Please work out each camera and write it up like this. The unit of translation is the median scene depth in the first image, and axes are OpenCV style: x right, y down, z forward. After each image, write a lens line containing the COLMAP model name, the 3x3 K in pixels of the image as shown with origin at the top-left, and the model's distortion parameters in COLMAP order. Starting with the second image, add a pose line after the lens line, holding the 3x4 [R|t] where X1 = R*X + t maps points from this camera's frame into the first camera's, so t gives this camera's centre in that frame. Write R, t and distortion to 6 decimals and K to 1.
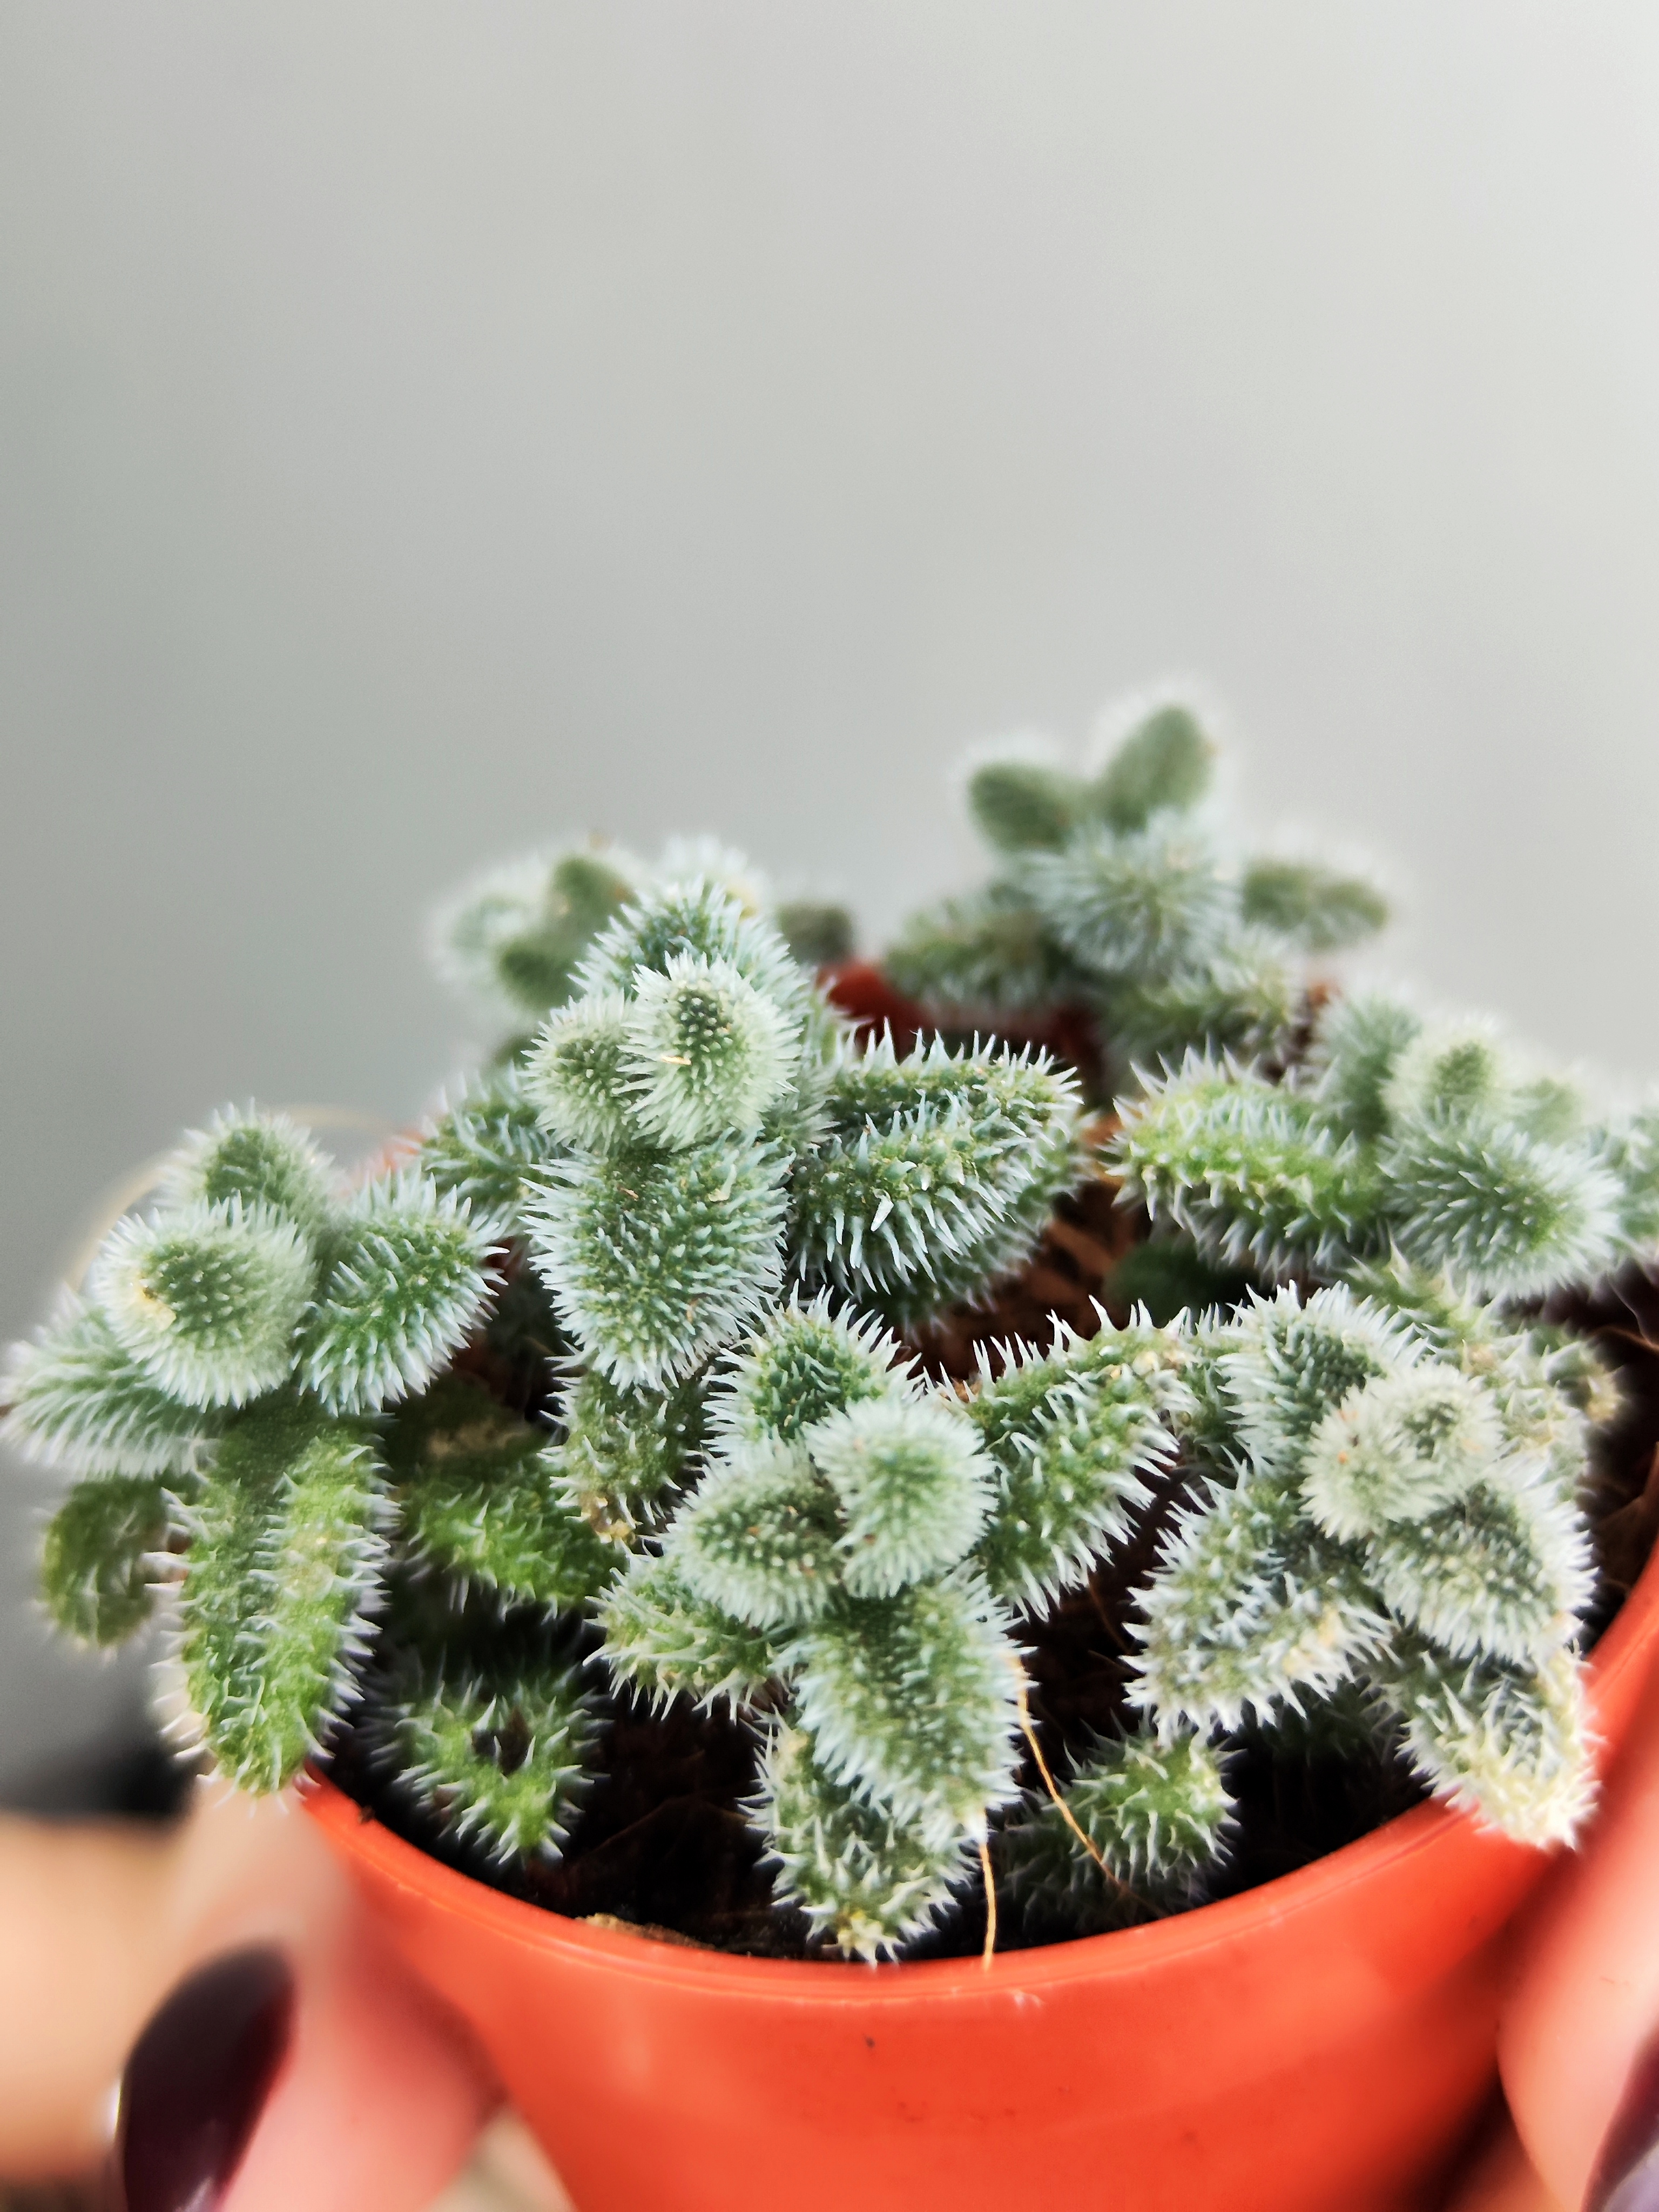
lens RADIAL K [[3214.4, 0, 841.8], [0, 3214.4, 1086.7], [0, 0, 1]] dist [-0.027377, 0.000000]
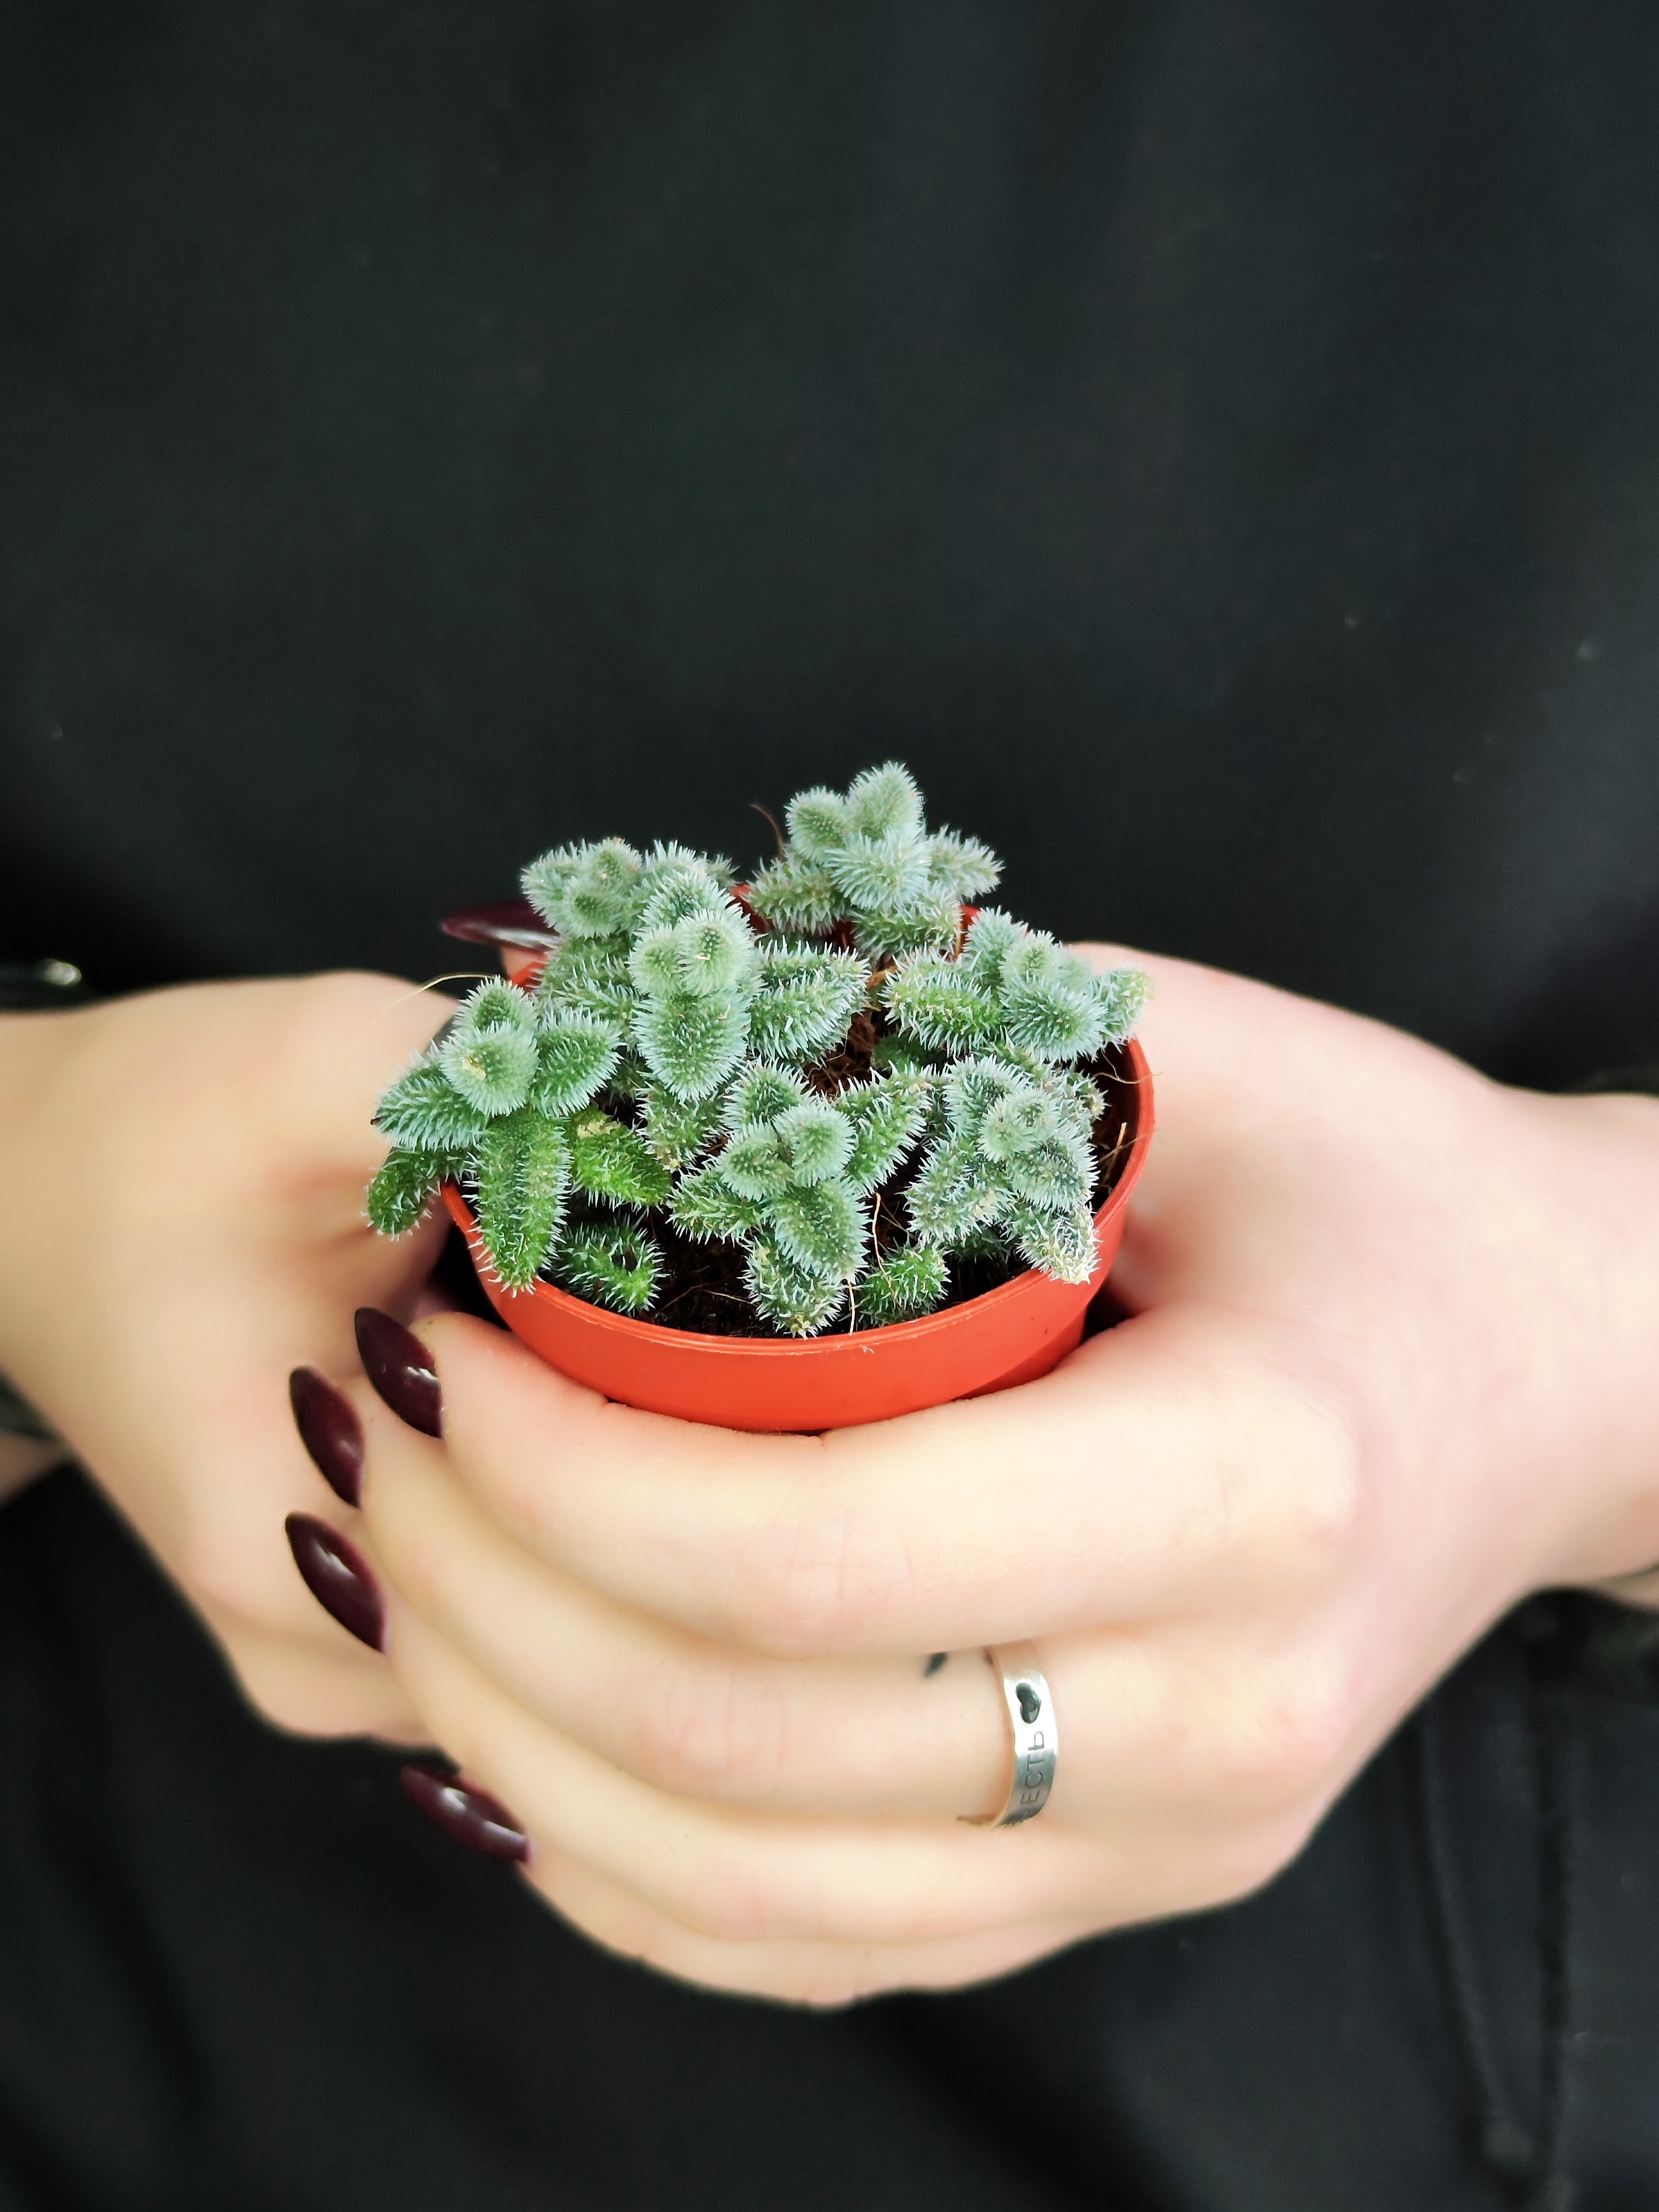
lens RADIAL K [[3214.5, 0, 843.4], [0, 3214.5, 1102.9], [0, 0, 1]] dist [-0.027377, 0.000000]
pose [[0.984189, -0.009854, 0.176849, -0.357837], [-0.003947, 0.996983, 0.077521, -0.082841], [-0.177079, -0.076994, 0.981180, -1.255473]]
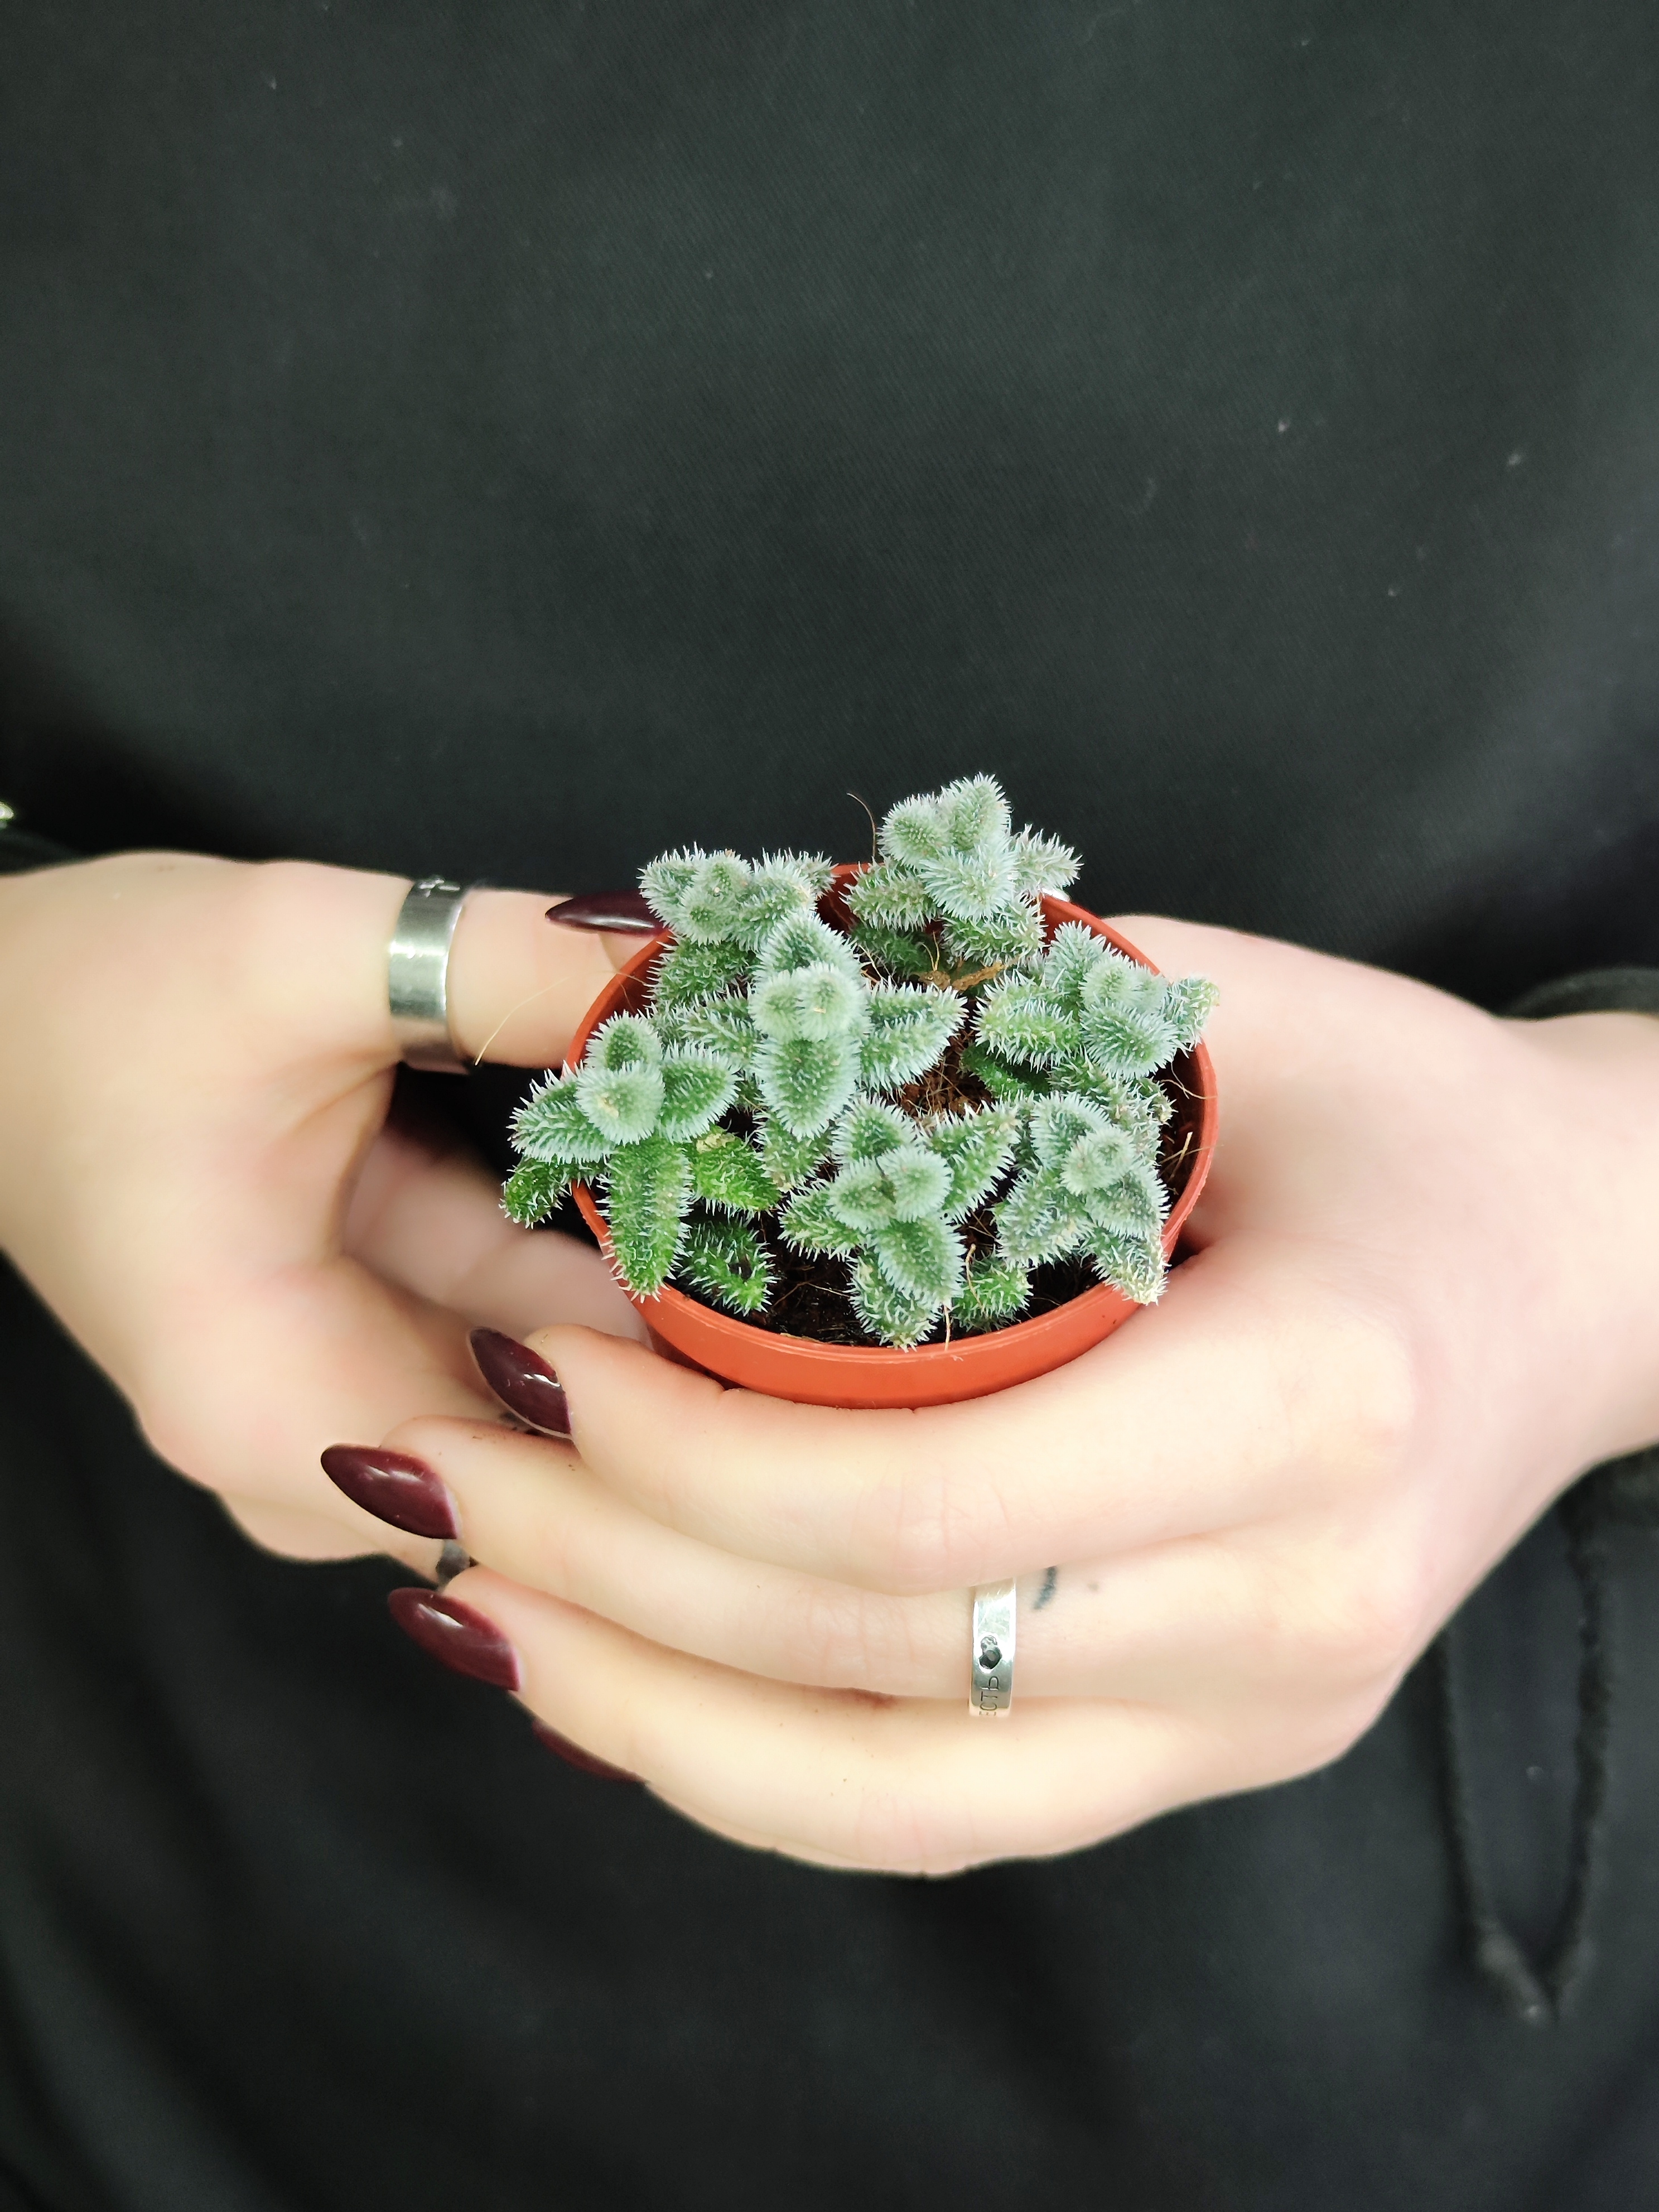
lens RADIAL K [[3214.3, 0, 810.1], [0, 3214.3, 1114.0], [0, 0, 1]] dist [-0.027377, 0.000000]
pose [[0.984935, -0.027465, 0.170729, -0.485747], [-0.017987, 0.965678, 0.259118, -0.574615], [-0.171986, -0.258285, 0.950636, -1.395898]]
